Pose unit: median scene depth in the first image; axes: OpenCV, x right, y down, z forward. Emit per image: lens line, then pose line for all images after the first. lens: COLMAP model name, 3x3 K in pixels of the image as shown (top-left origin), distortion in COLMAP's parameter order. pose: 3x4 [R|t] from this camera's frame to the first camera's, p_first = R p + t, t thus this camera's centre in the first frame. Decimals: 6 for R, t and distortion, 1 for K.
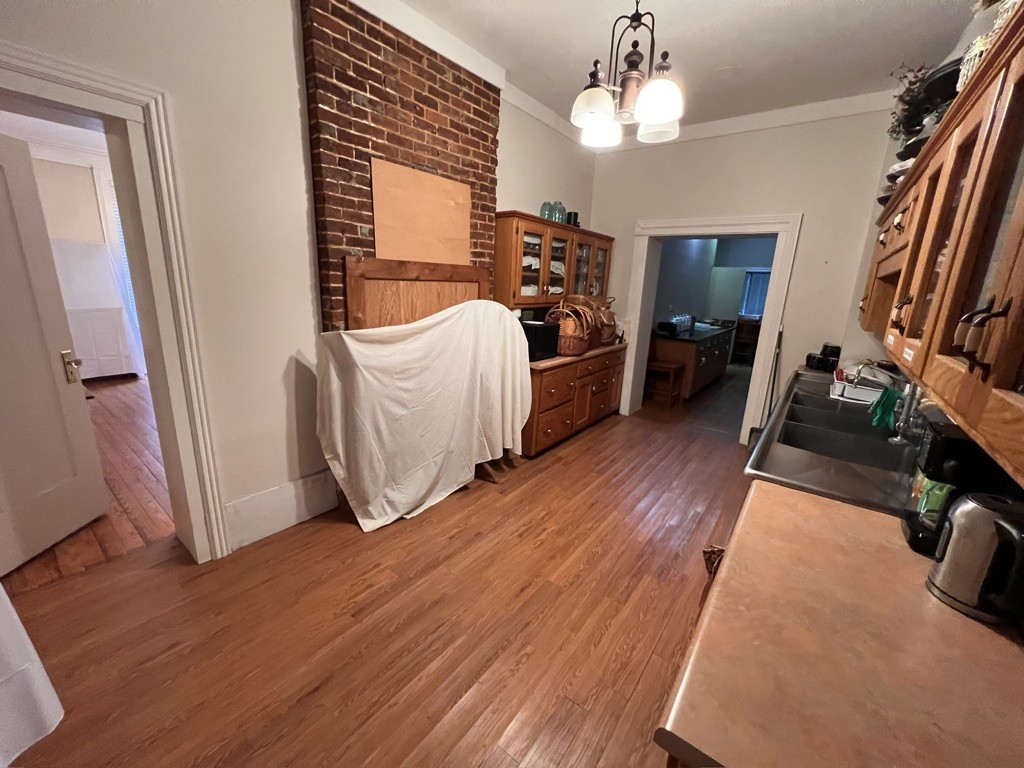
lens RADIAL K [[411.0, 0, 509.9], [0, 411.0, 383.3], [0, 0, 1]] dist [0.000415, -0.000446]
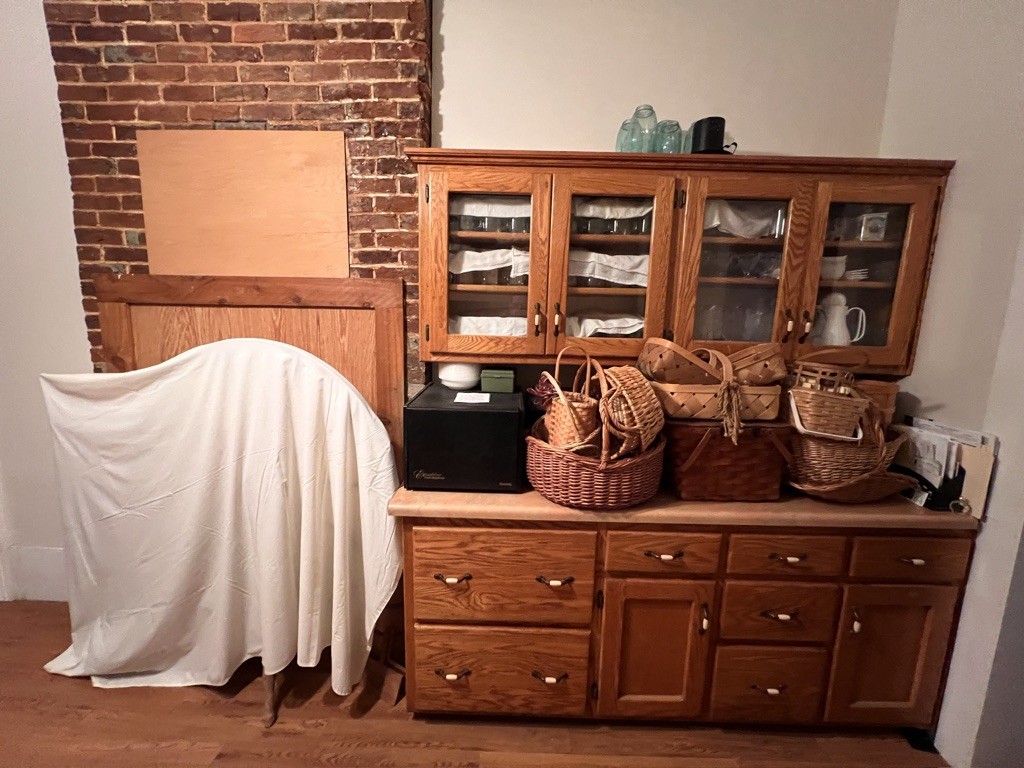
lens RADIAL K [[411.0, 0, 511.1], [0, 411.0, 380.2], [0, 0, 1]] dist [0.000415, -0.000446]
pose [[0.591840, 0.094000, -0.800555, 0.550066], [-0.191915, 0.981049, -0.026687, -0.213327], [0.782875, 0.169433, 0.598664, 1.013304]]
